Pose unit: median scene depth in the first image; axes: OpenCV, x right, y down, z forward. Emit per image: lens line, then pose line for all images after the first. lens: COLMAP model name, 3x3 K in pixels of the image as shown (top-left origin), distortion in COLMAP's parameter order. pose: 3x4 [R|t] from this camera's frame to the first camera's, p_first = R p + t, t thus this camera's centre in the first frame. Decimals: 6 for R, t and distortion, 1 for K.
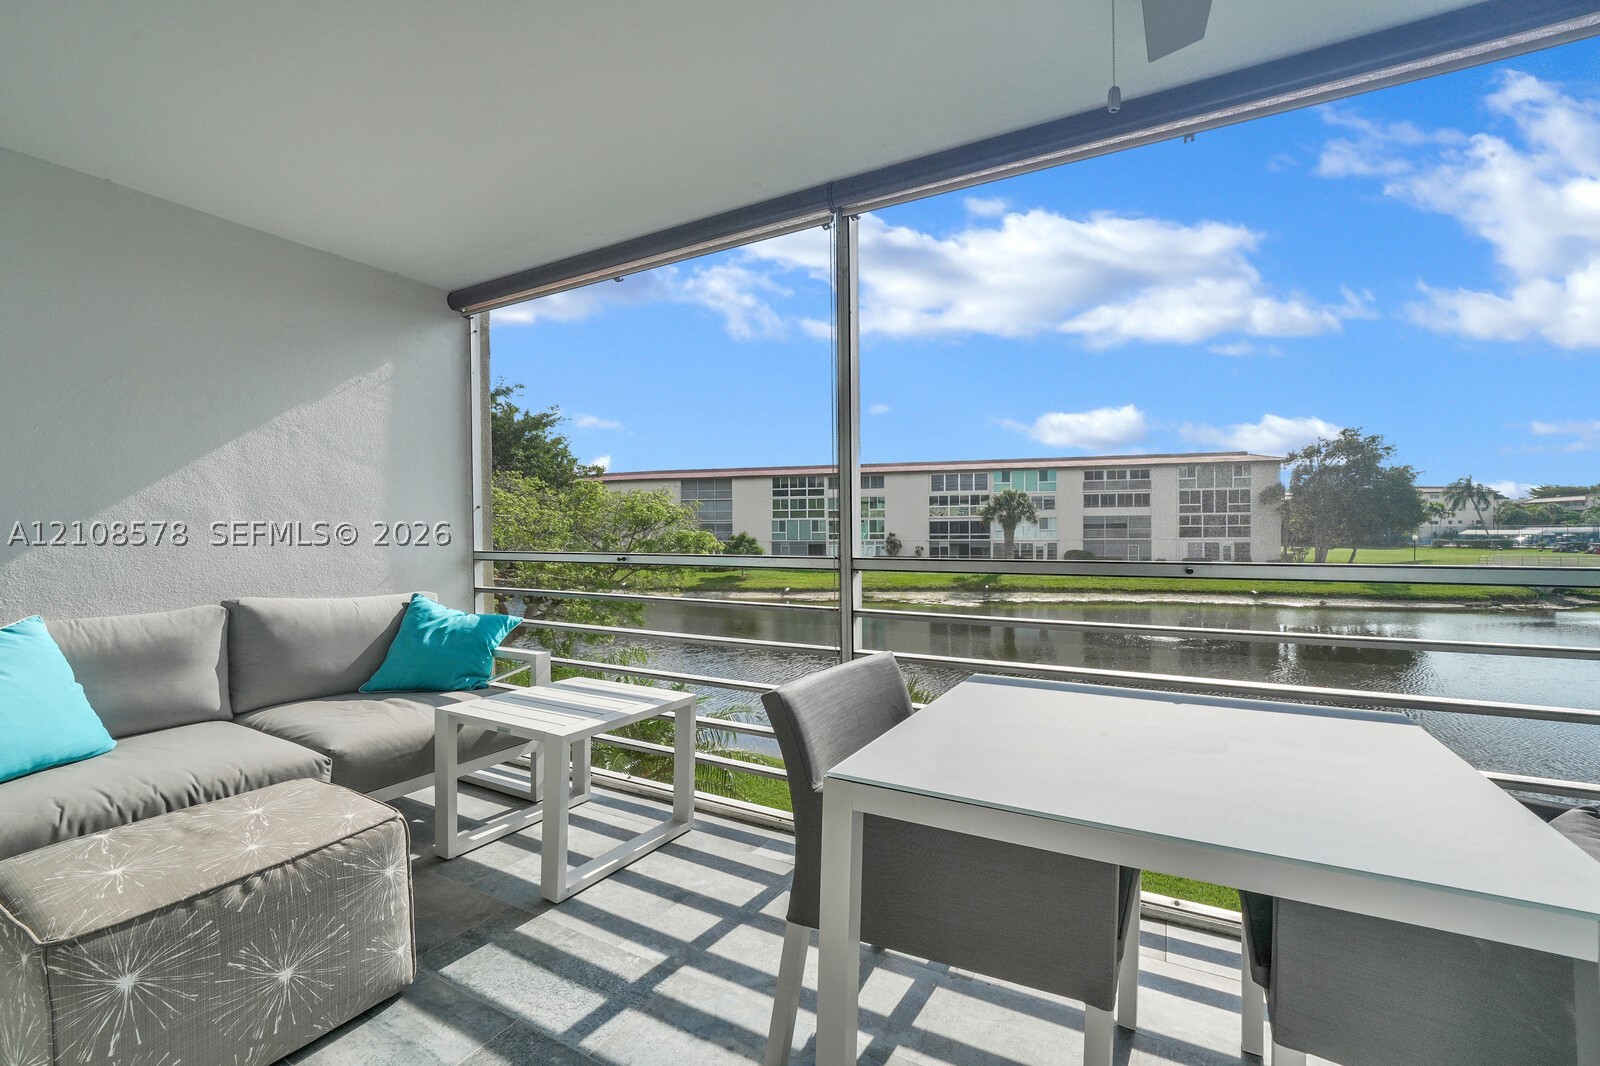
lens RADIAL K [[623.9, 0, 709.1], [0, 623.9, 542.6], [0, 0, 1]] dist [-0.027325, 0.000104]
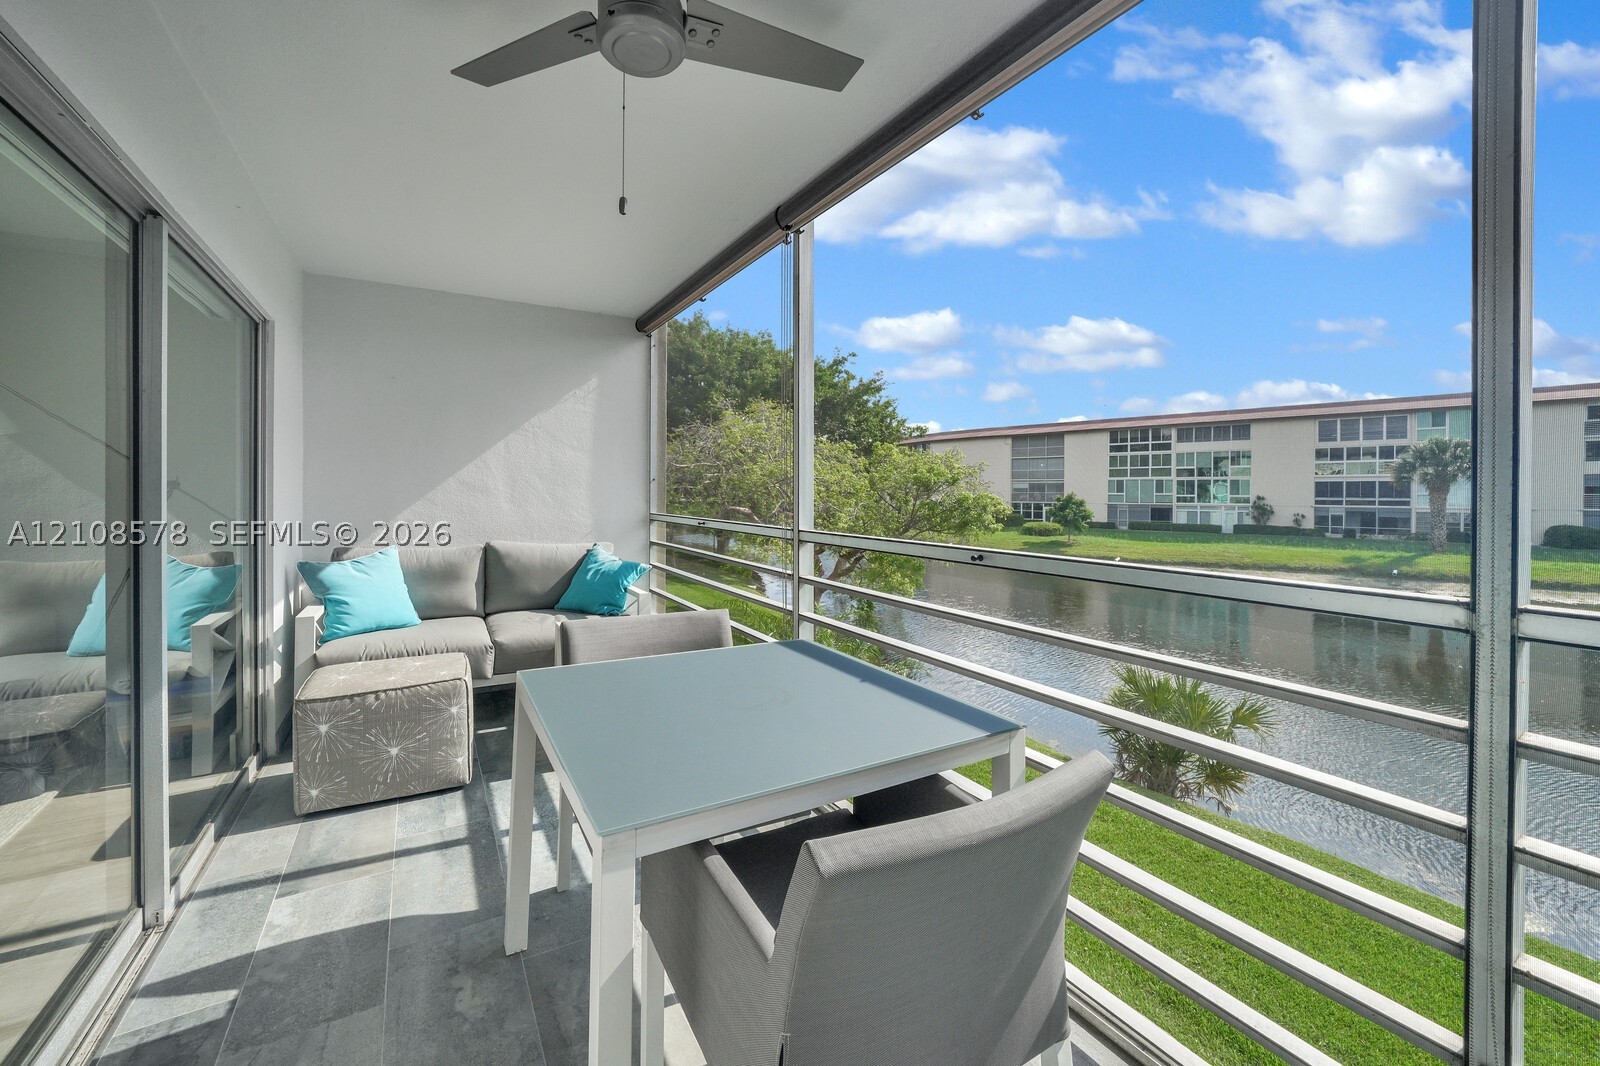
lens RADIAL K [[618.6, 0, 753.9], [0, 618.6, 494.6], [0, 0, 1]] dist [-0.026648, -0.000016]
pose [[0.844739, 0.008581, -0.535110, 0.173206], [-0.011448, 0.999932, -0.002038, -0.008831], [0.535056, 0.007848, 0.844780, 0.004757]]
